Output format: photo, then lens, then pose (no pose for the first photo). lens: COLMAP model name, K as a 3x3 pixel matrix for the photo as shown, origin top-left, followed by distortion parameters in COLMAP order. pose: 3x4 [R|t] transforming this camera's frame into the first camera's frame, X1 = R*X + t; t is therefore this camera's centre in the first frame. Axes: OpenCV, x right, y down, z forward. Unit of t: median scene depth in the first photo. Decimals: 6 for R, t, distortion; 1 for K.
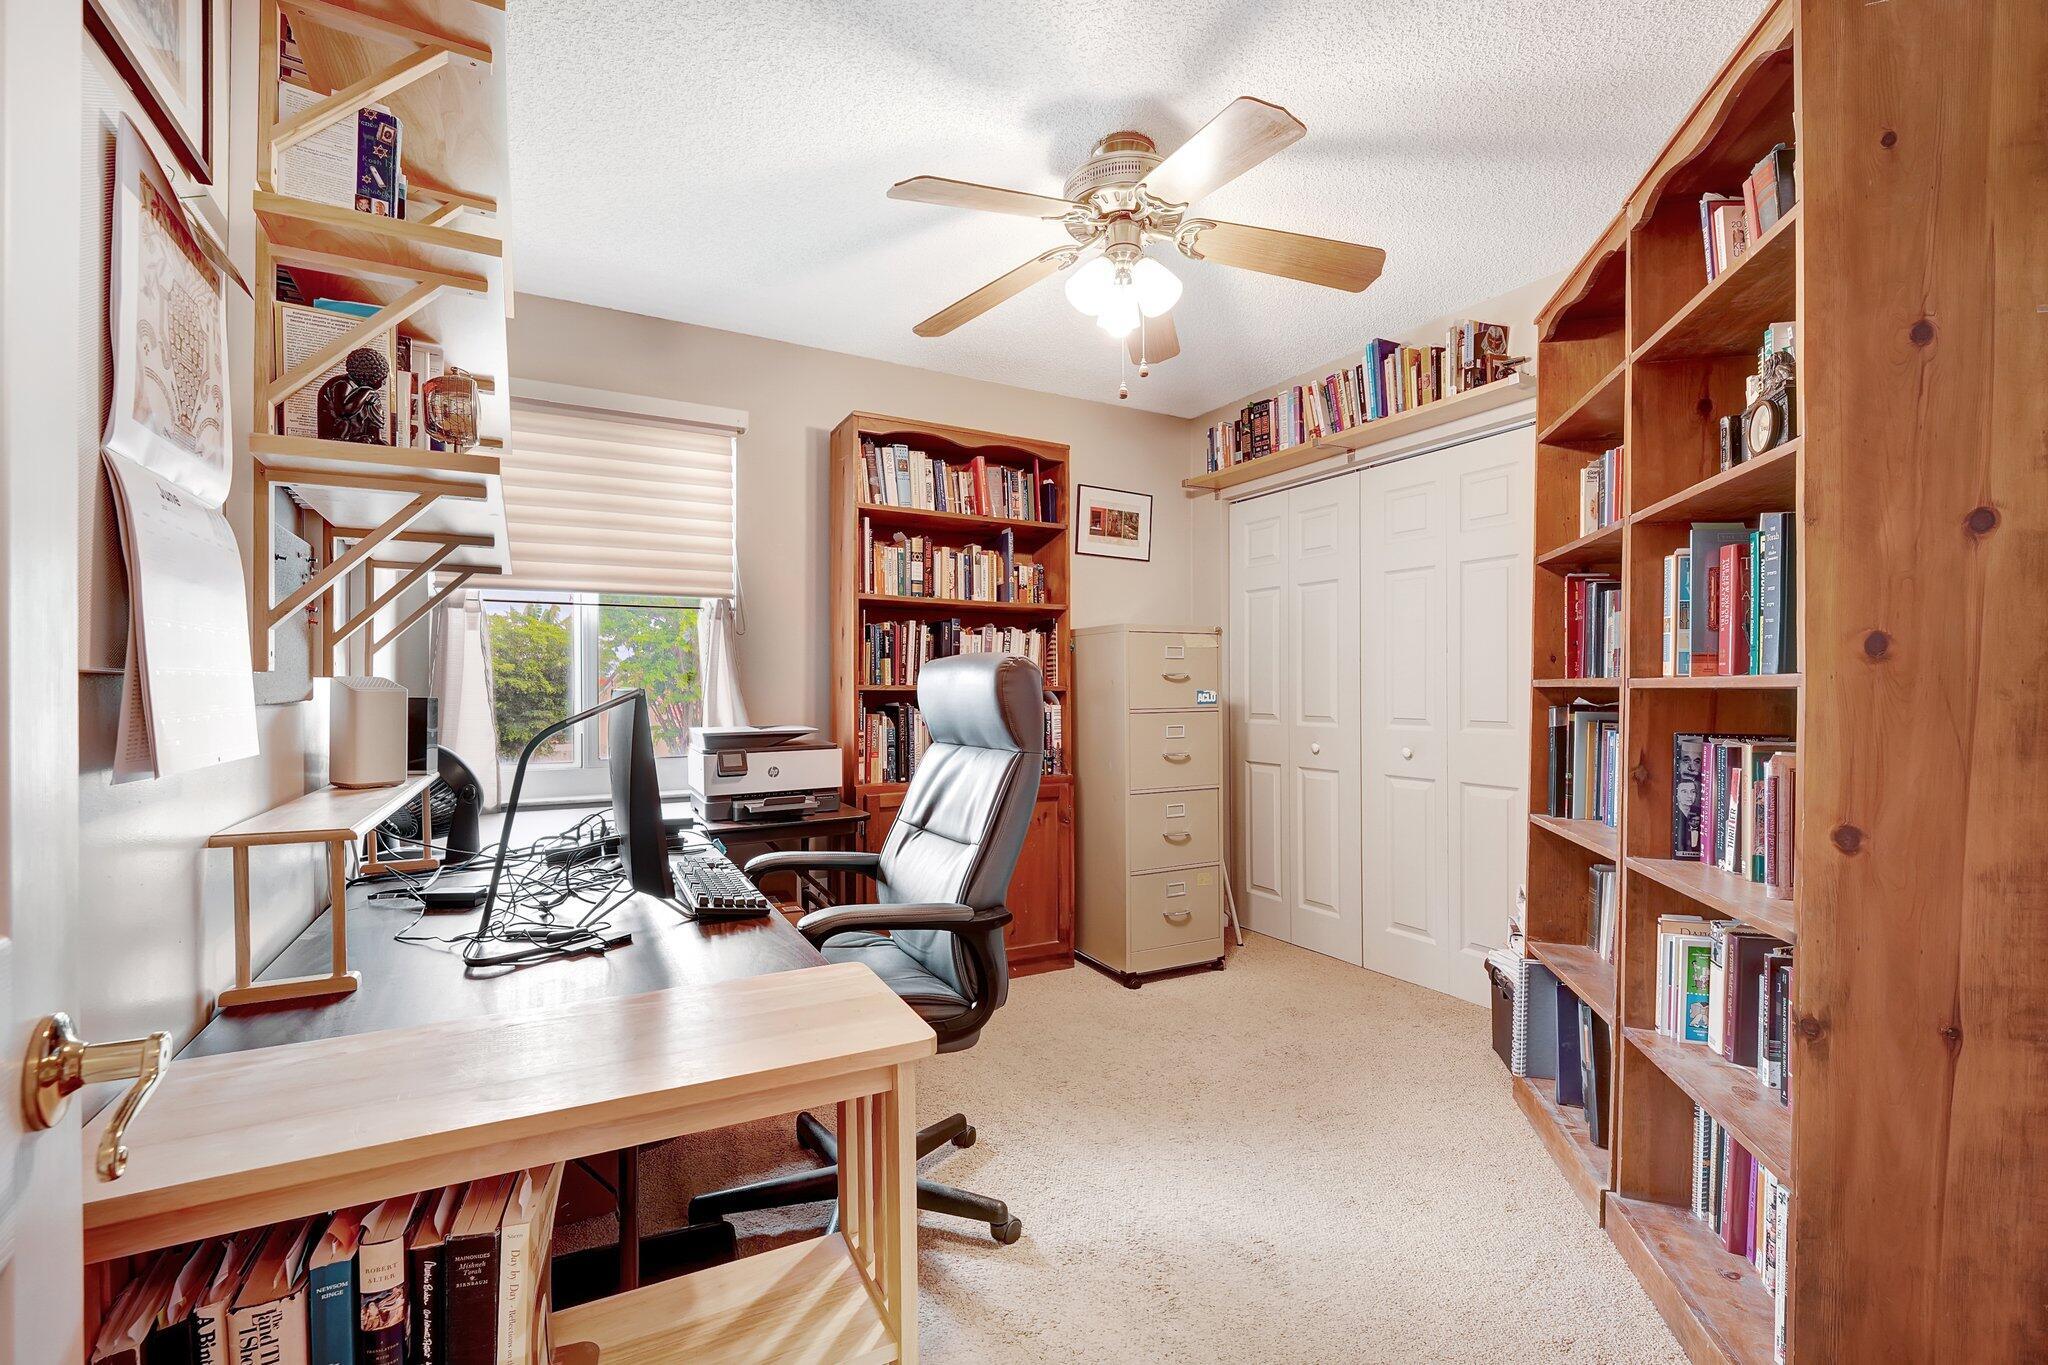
lens RADIAL K [[909.8, 0, 1030.8], [0, 909.8, 688.2], [0, 0, 1]] dist [-0.011613, -0.001688]
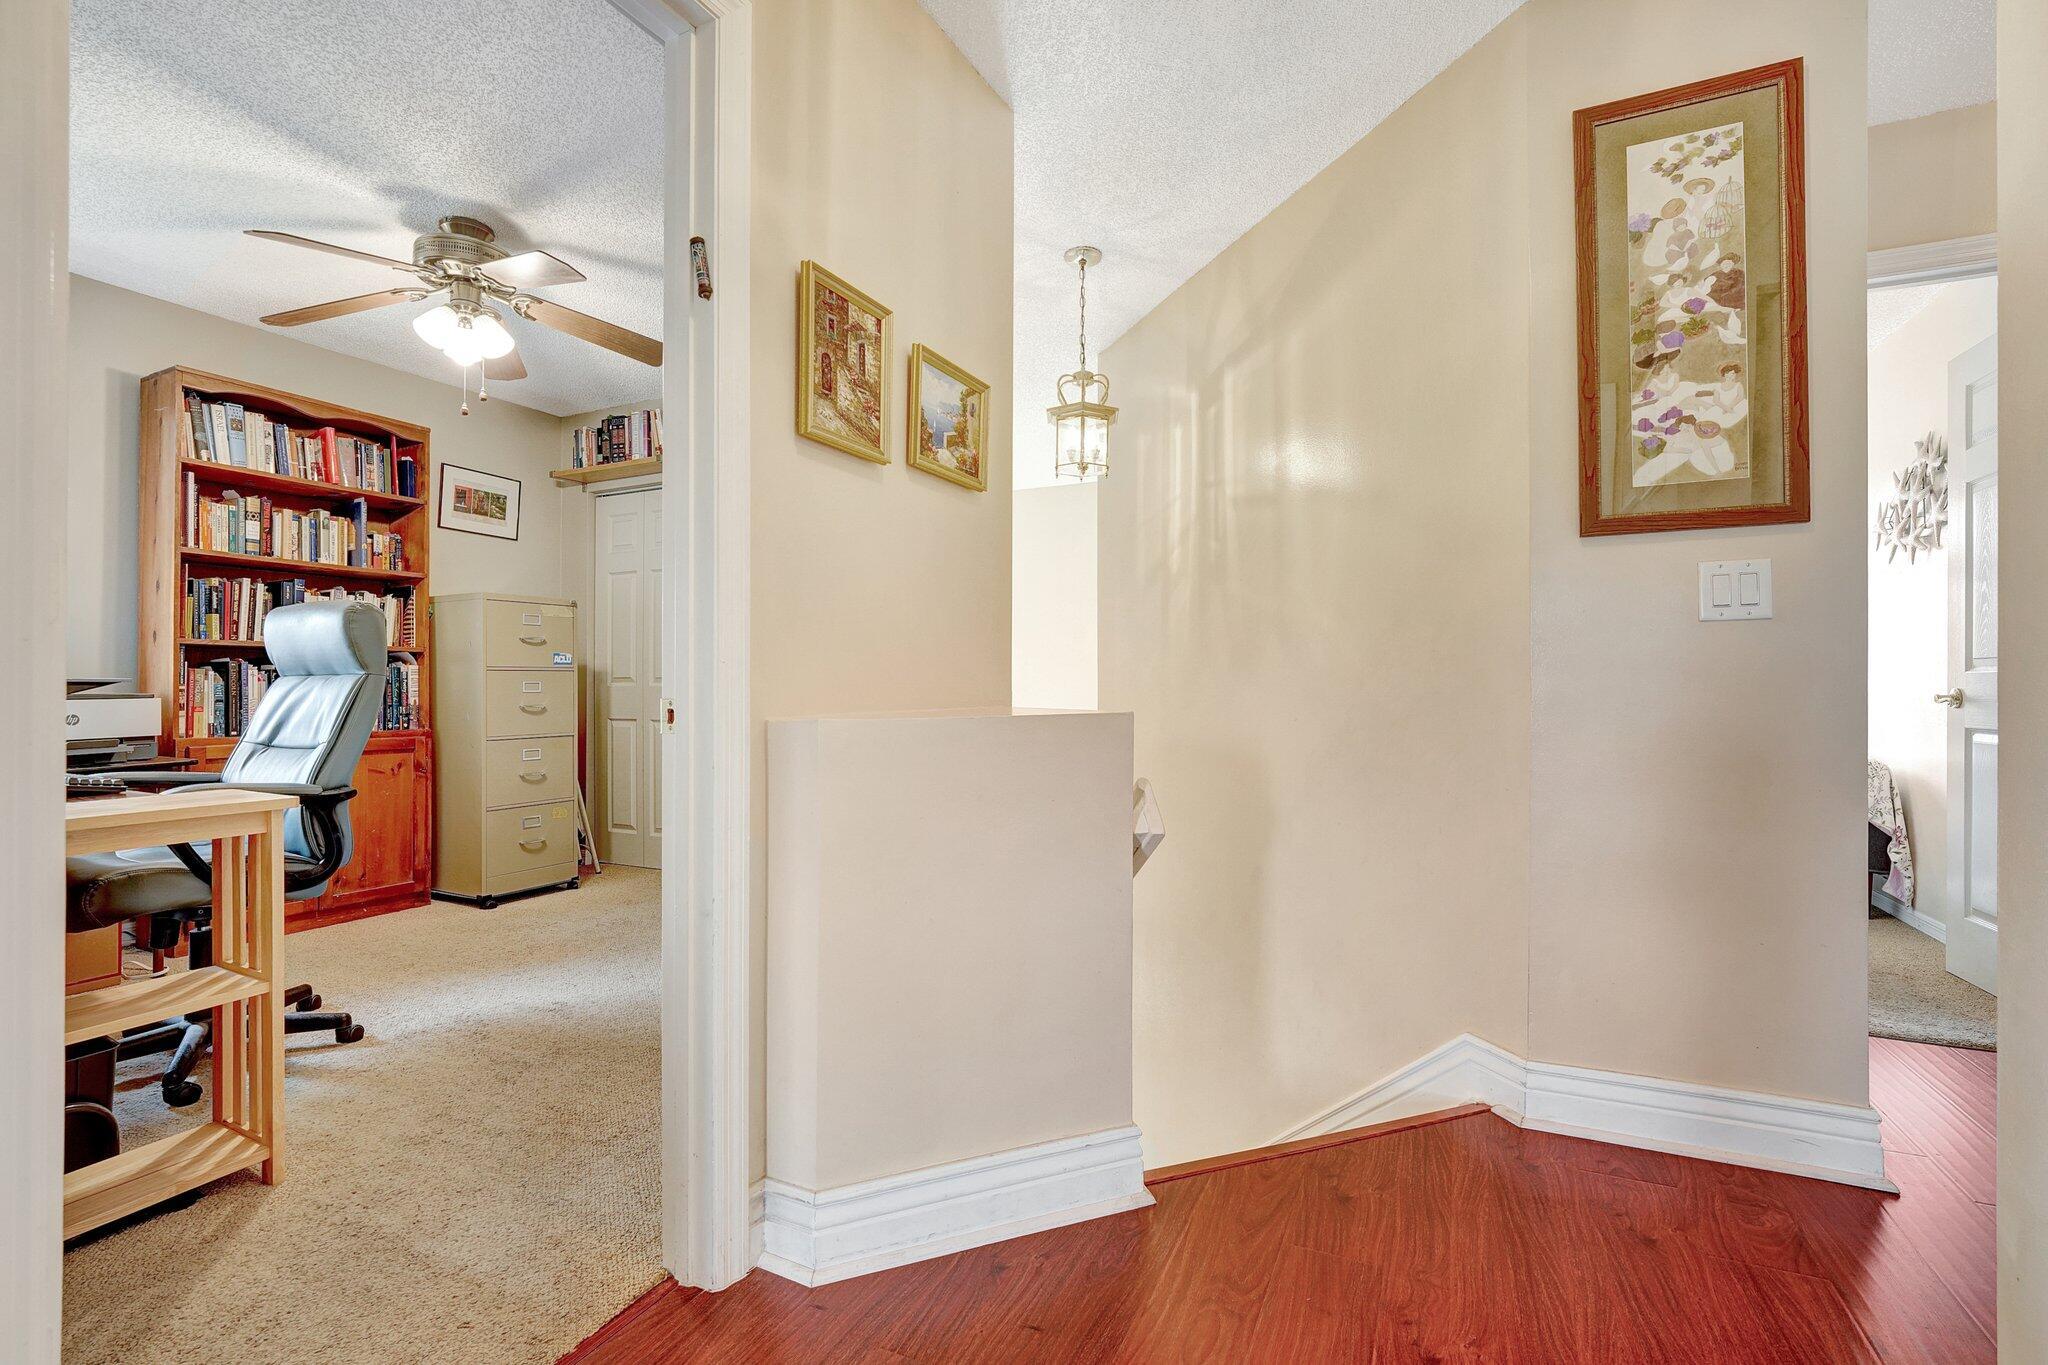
lens RADIAL K [[909.8, 0, 1005.3], [0, 909.8, 676.9], [0, 0, 1]] dist [-0.011613, -0.001688]
pose [[0.830878, 0.007300, 0.556407, 0.015233], [-0.004802, 0.999971, -0.005949, 0.038025], [-0.556435, 0.002271, 0.830888, -0.311108]]
